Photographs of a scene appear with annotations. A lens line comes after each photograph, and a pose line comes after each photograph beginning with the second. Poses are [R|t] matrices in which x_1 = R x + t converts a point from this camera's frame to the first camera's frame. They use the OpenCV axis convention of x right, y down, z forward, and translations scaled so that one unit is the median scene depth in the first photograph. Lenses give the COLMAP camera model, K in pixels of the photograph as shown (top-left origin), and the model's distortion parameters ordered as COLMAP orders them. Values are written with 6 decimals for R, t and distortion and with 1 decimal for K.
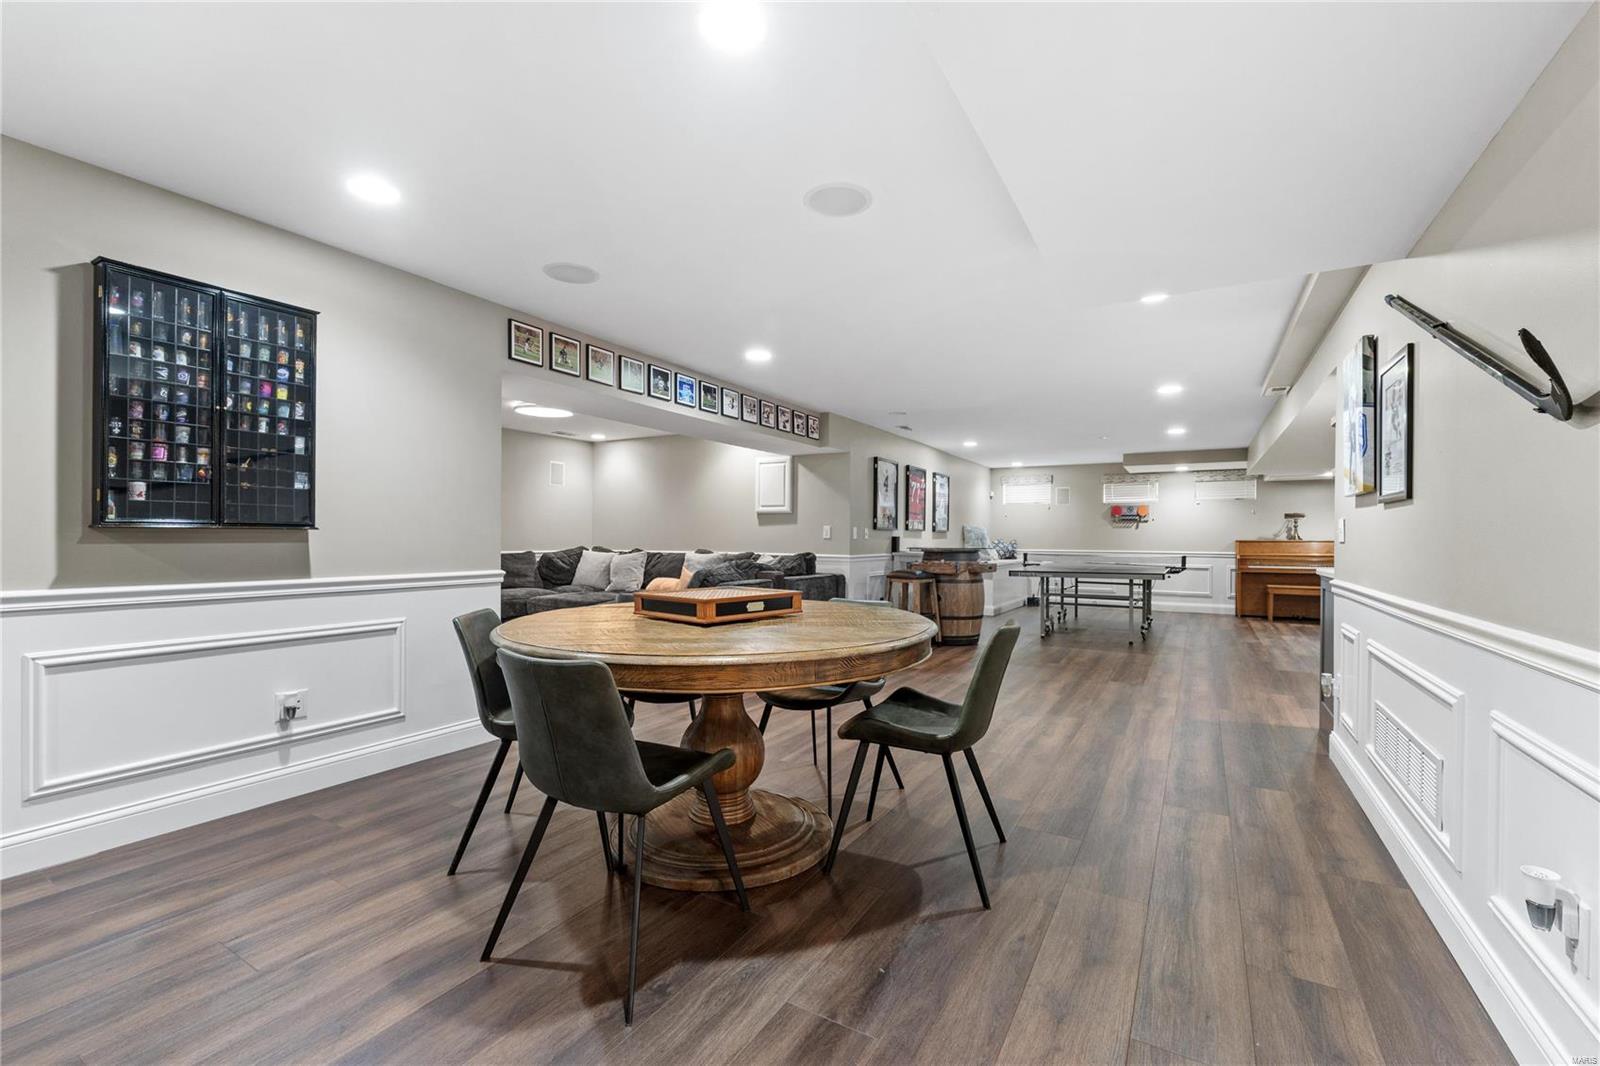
lens RADIAL K [[682.8, 0, 800.0], [0, 682.8, 533.0], [0, 0, 1]] dist [-0.008668, 0.000376]
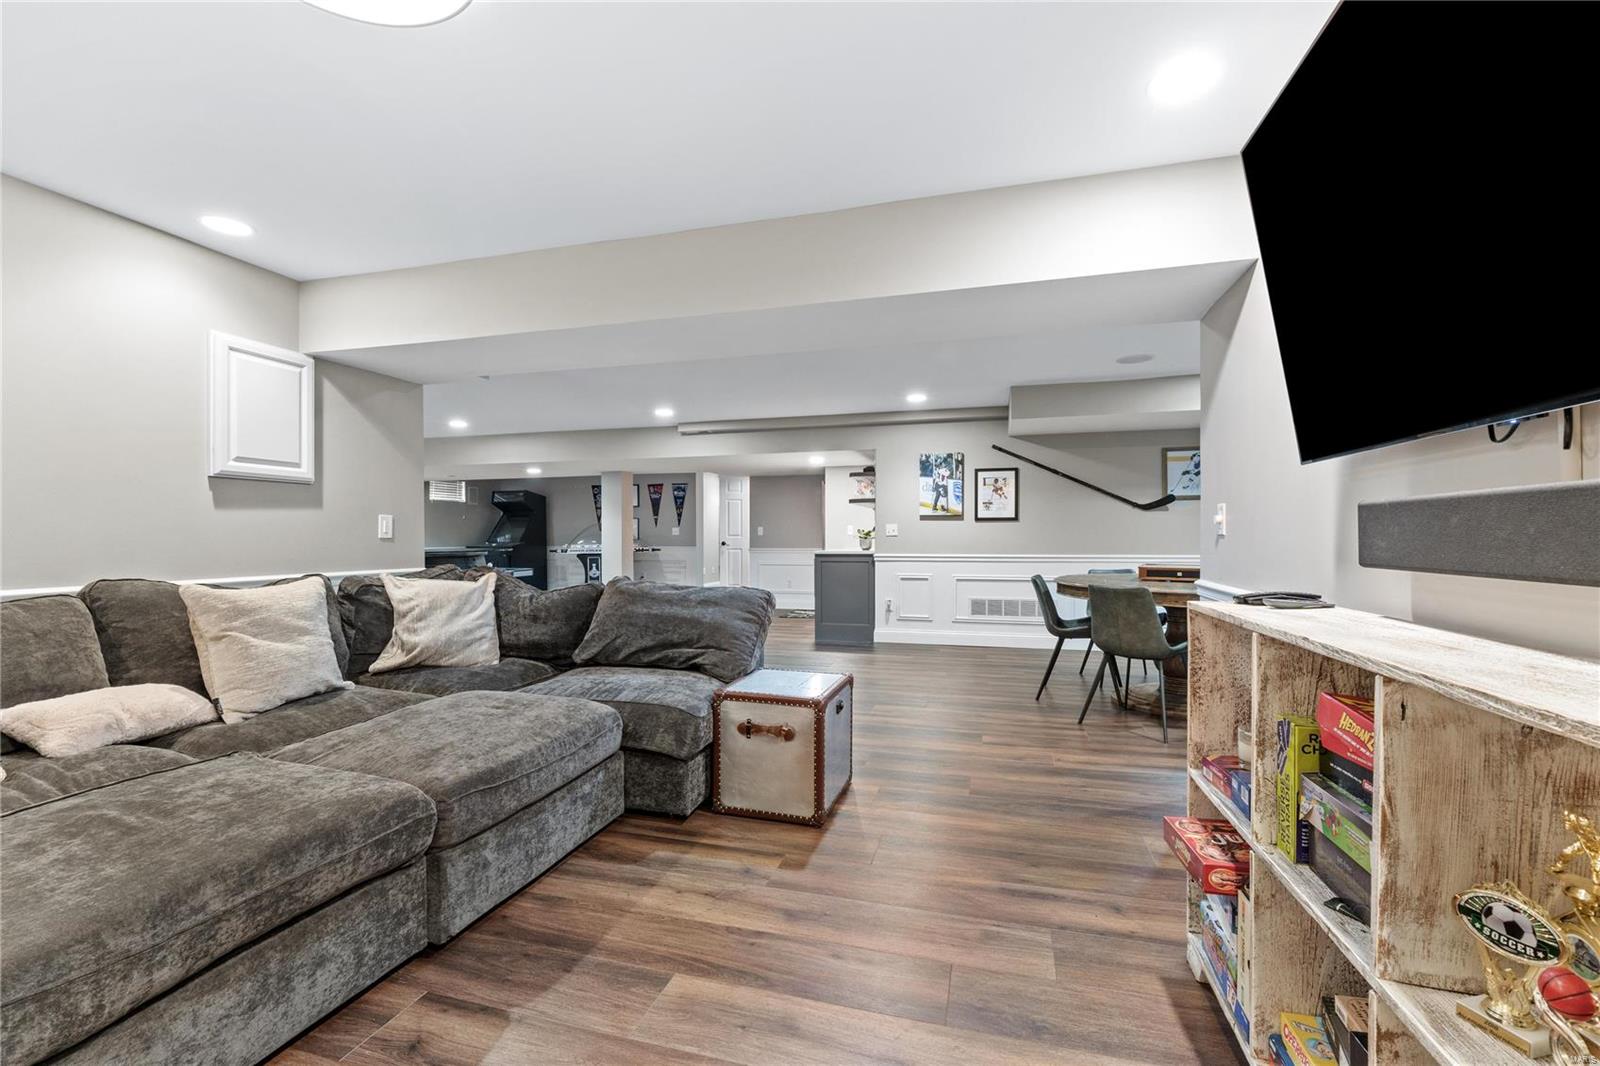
lens RADIAL K [[682.8, 0, 800.0], [0, 682.8, 533.0], [0, 0, 1]] dist [-0.008668, 0.000376]
pose [[-0.245335, -0.002748, 0.969434, -0.528757], [-0.004341, 0.999989, 0.001736, 0.001466], [-0.969429, -0.003783, -0.245345, 0.799529]]
